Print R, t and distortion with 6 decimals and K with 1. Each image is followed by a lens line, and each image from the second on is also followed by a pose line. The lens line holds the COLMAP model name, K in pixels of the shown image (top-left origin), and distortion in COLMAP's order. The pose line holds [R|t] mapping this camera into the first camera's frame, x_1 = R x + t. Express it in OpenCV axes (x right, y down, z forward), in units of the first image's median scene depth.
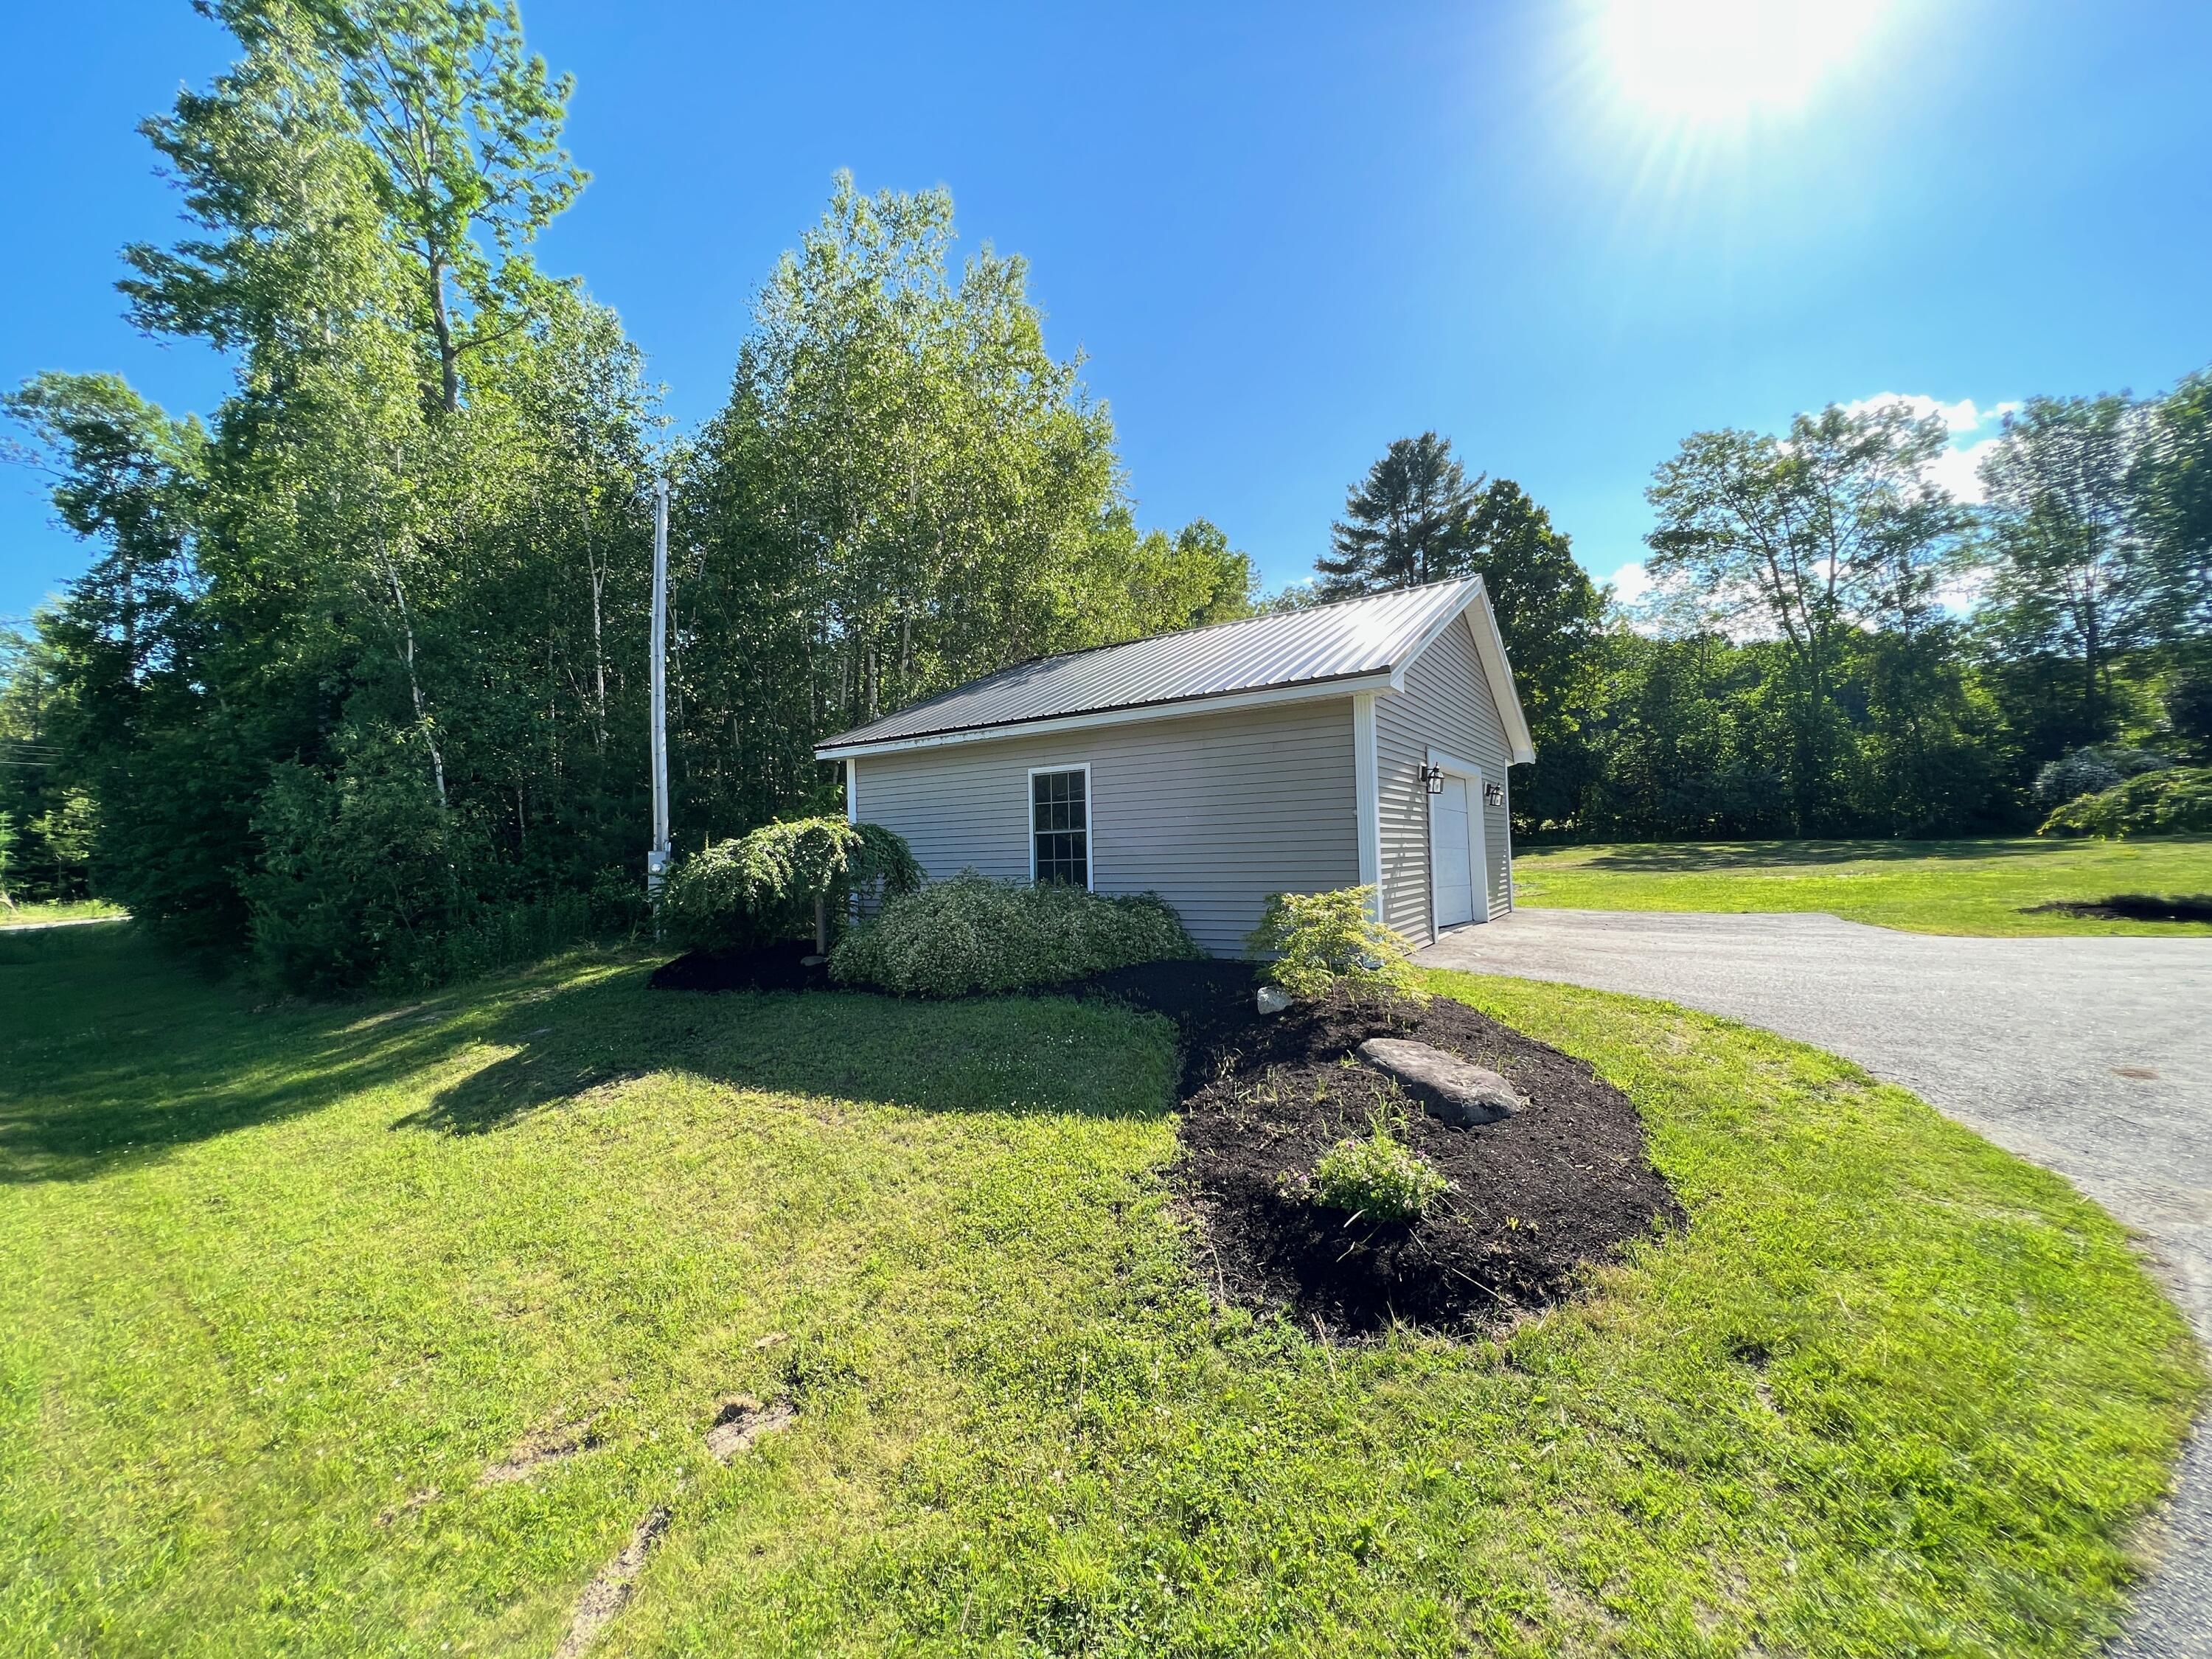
lens RADIAL K [[884.9, 0, 1103.8], [0, 884.9, 826.1], [0, 0, 1]] dist [0.001939, 0.000333]
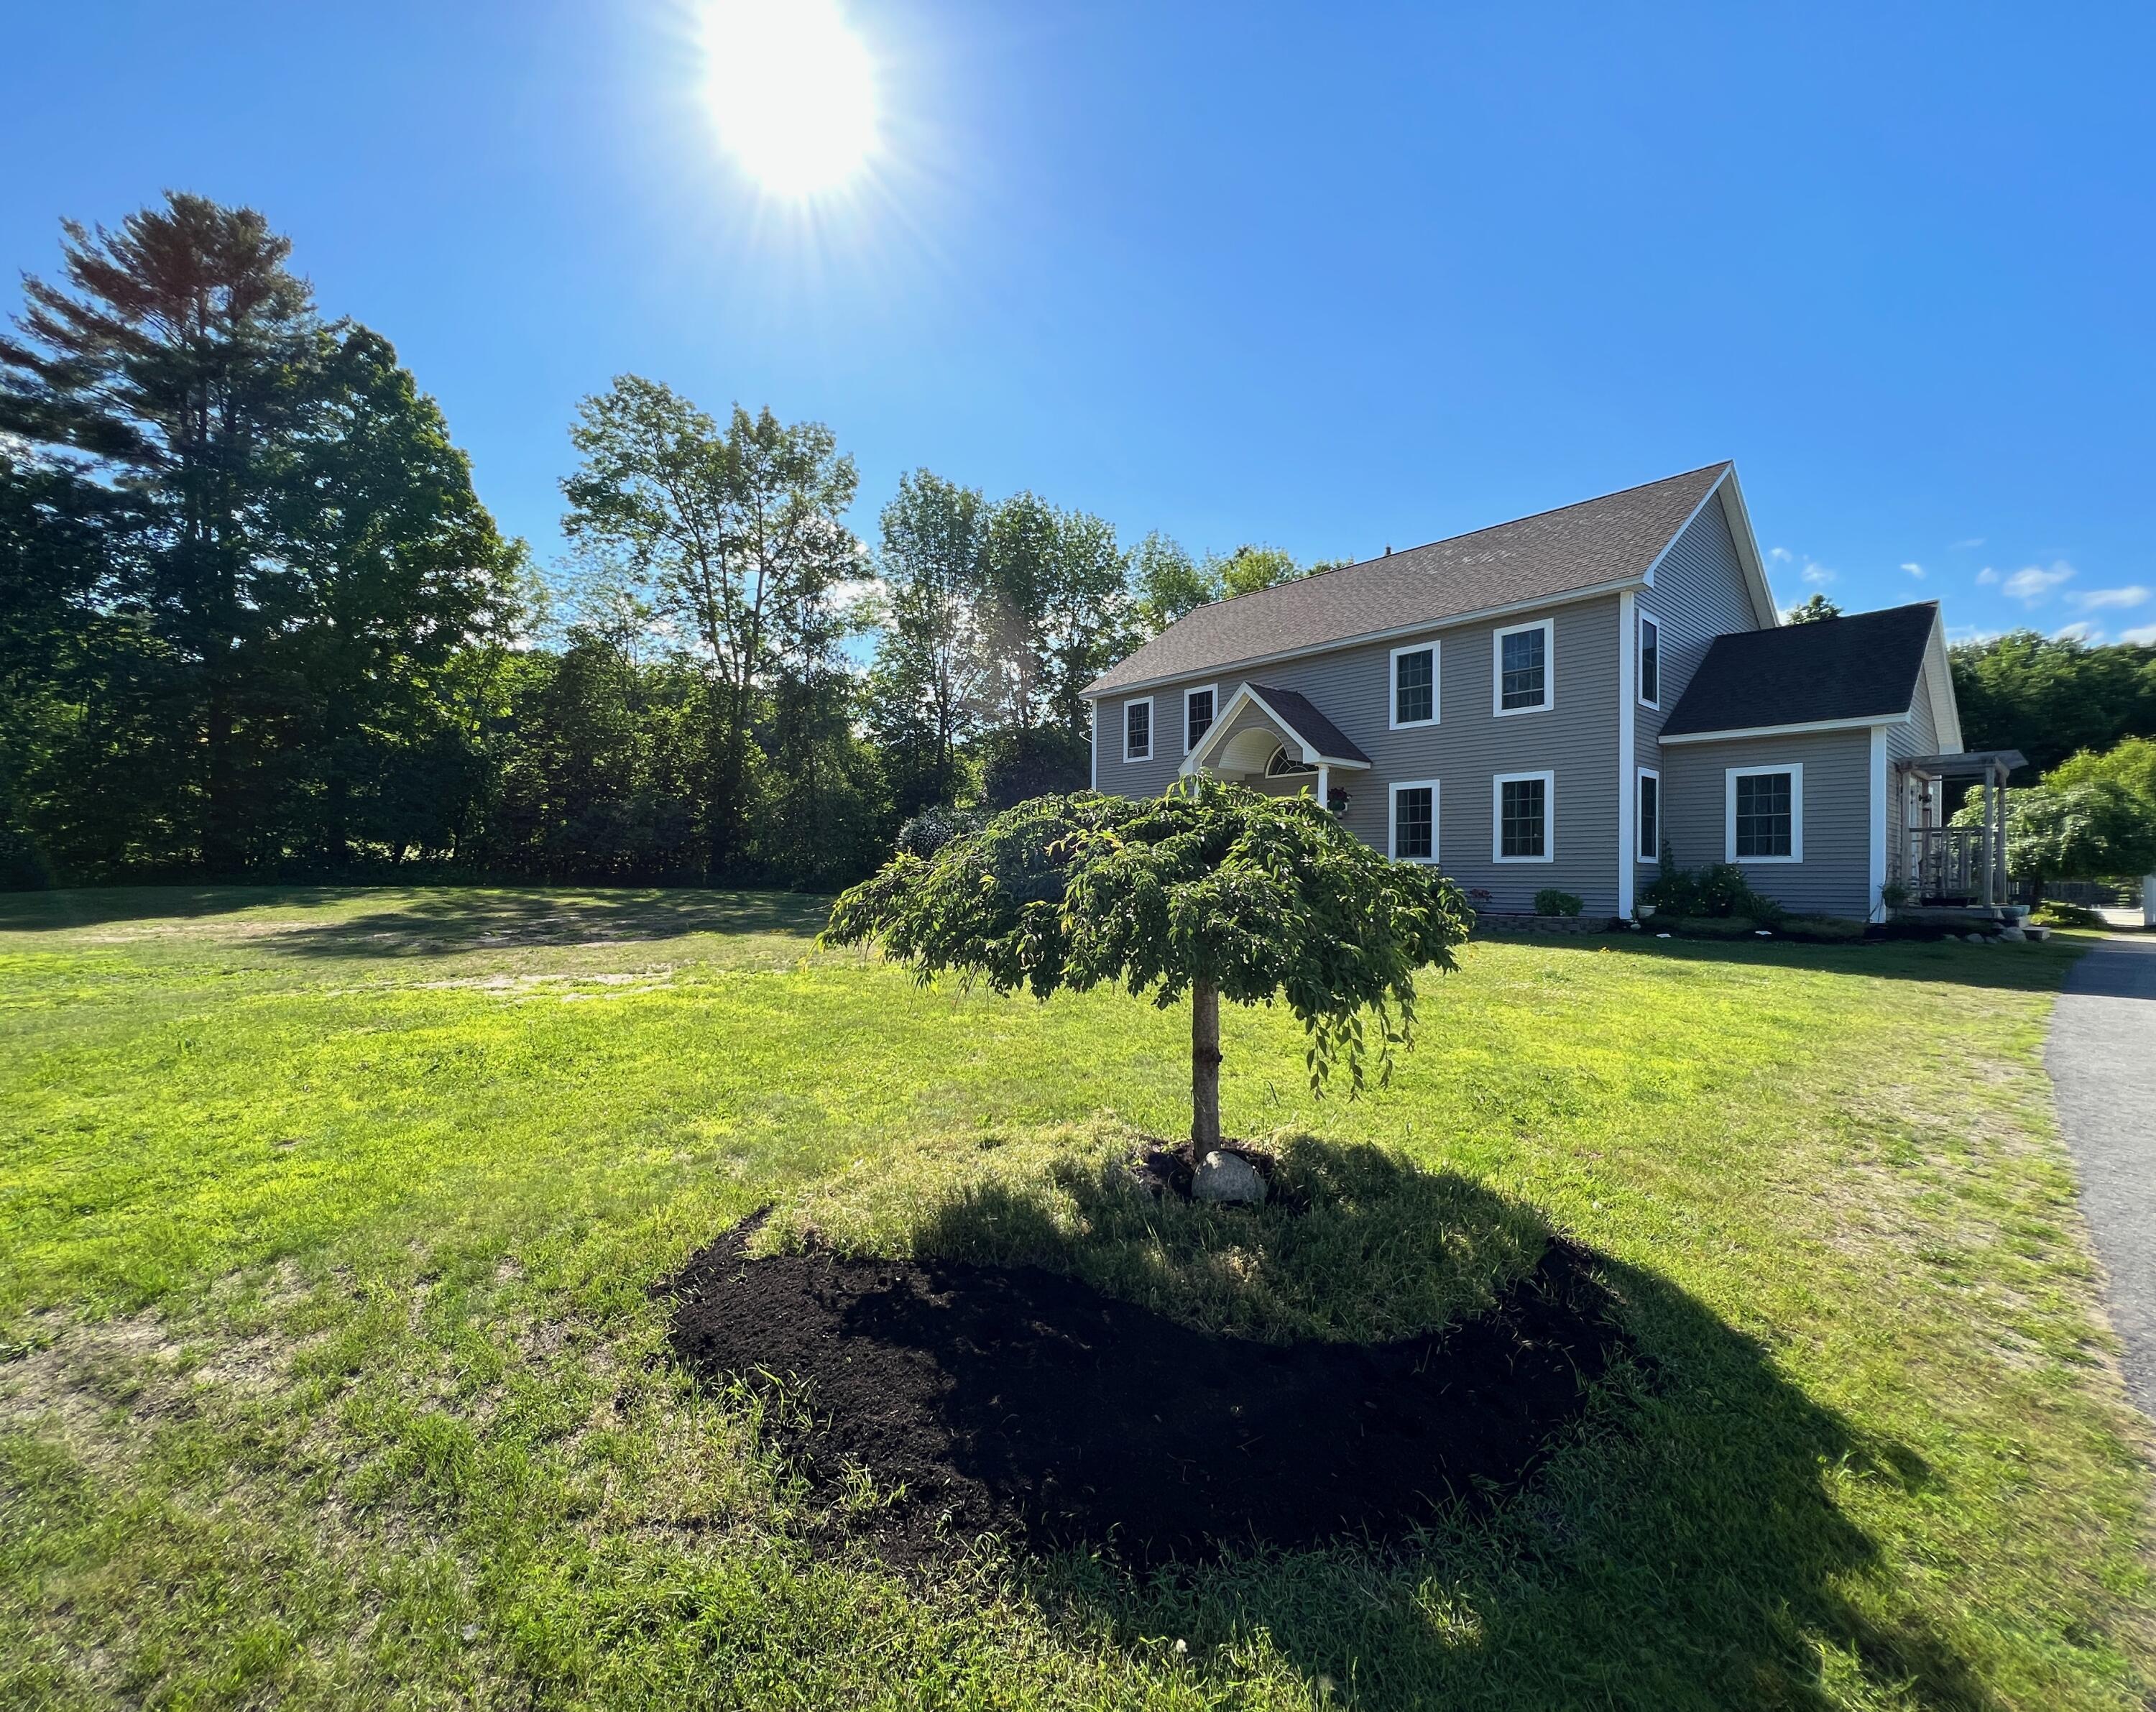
lens RADIAL K [[1118.2, 0, 1077.3], [0, 1118.2, 843.2], [0, 0, 1]] dist [0.000389, 0.000803]
pose [[0.568295, 0.061834, 0.820498, 0.088045], [-0.051619, 0.997887, -0.039450, -0.002889], [-0.821204, -0.019933, 0.570287, 0.078112]]
